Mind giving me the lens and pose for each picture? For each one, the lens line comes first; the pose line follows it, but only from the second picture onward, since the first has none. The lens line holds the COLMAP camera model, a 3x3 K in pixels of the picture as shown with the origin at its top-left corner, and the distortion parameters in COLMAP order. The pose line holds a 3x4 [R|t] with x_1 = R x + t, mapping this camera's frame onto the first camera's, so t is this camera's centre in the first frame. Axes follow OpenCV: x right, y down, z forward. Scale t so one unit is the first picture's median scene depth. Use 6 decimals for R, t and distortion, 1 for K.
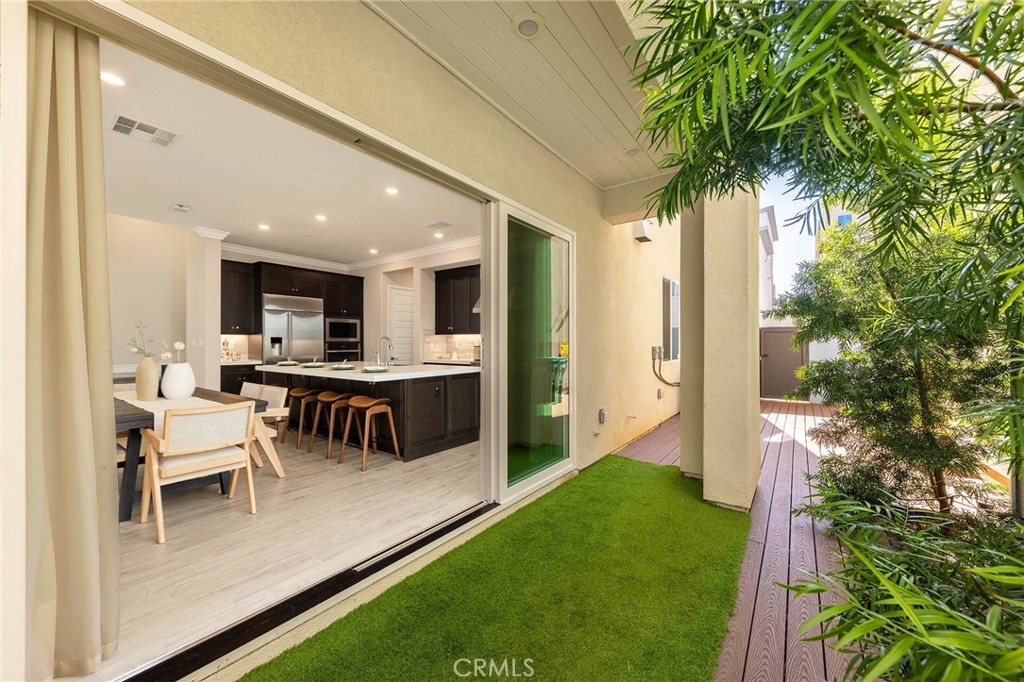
lens RADIAL K [[390.7, 0, 494.5], [0, 390.7, 346.4], [0, 0, 1]] dist [0.002574, 0.000089]
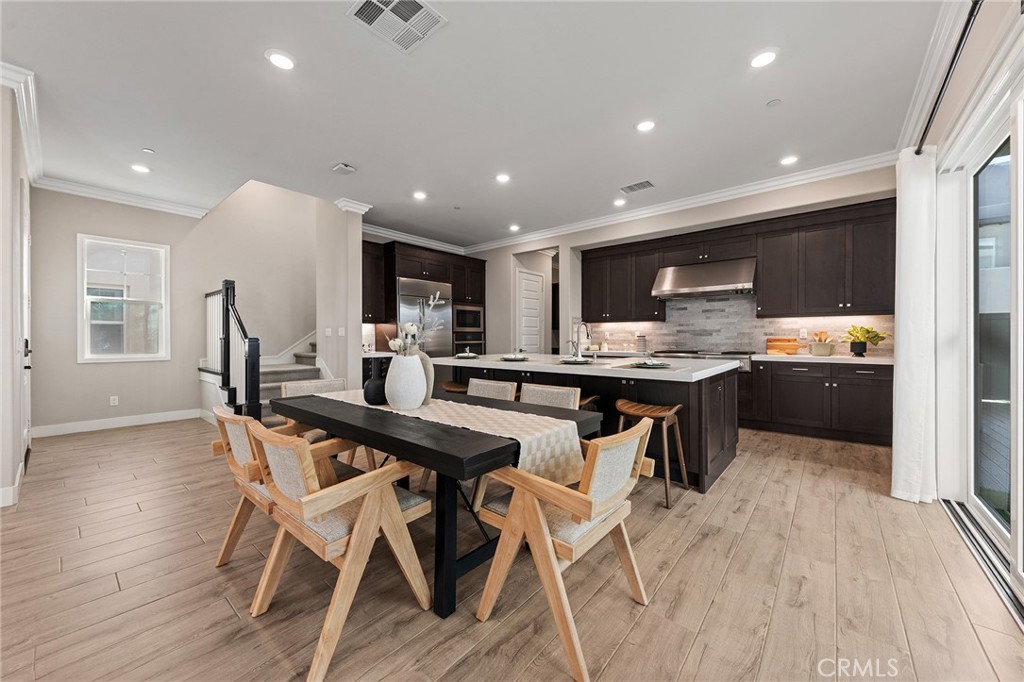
lens RADIAL K [[381.3, 0, 503.2], [0, 381.3, 343.9], [0, 0, 1]] dist [0.009946, -0.000531]
pose [[0.998108, -0.001459, -0.061475, -0.287430], [0.002276, 0.999910, 0.013229, 0.005127], [0.061450, -0.013344, 0.998021, 0.141311]]
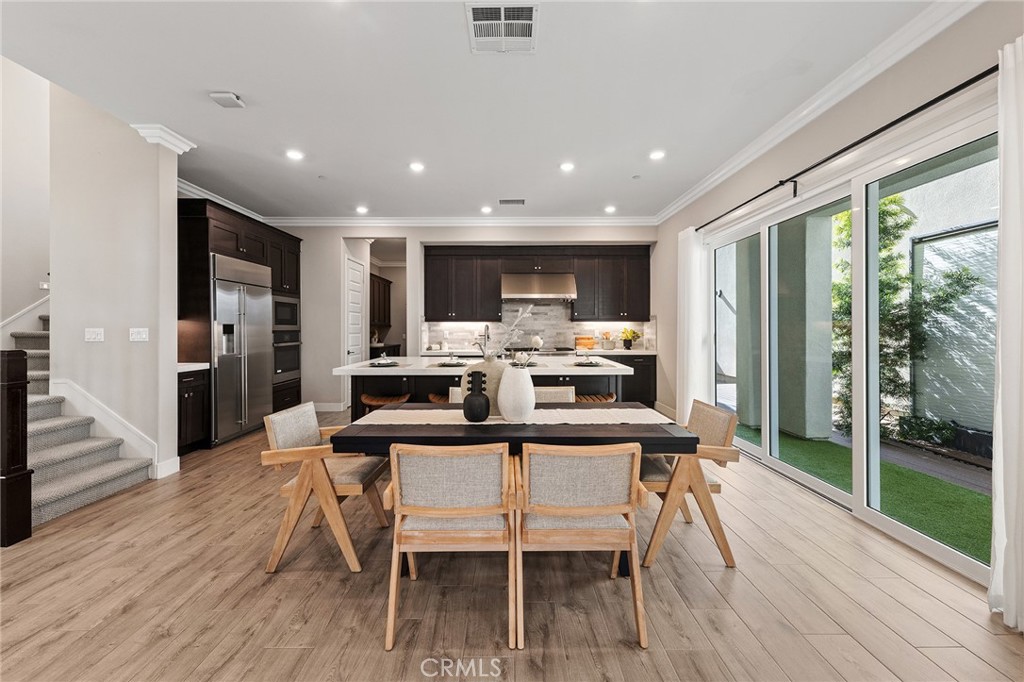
lens RADIAL K [[412.5, 0, 546.2], [0, 412.5, 335.1], [0, 0, 1]] dist [0.009377, -0.001133]
pose [[0.780895, -0.007123, 0.624621, -0.549065], [0.003195, 0.999967, 0.007409, -0.008806], [-0.624654, -0.003790, 0.780893, 0.162396]]
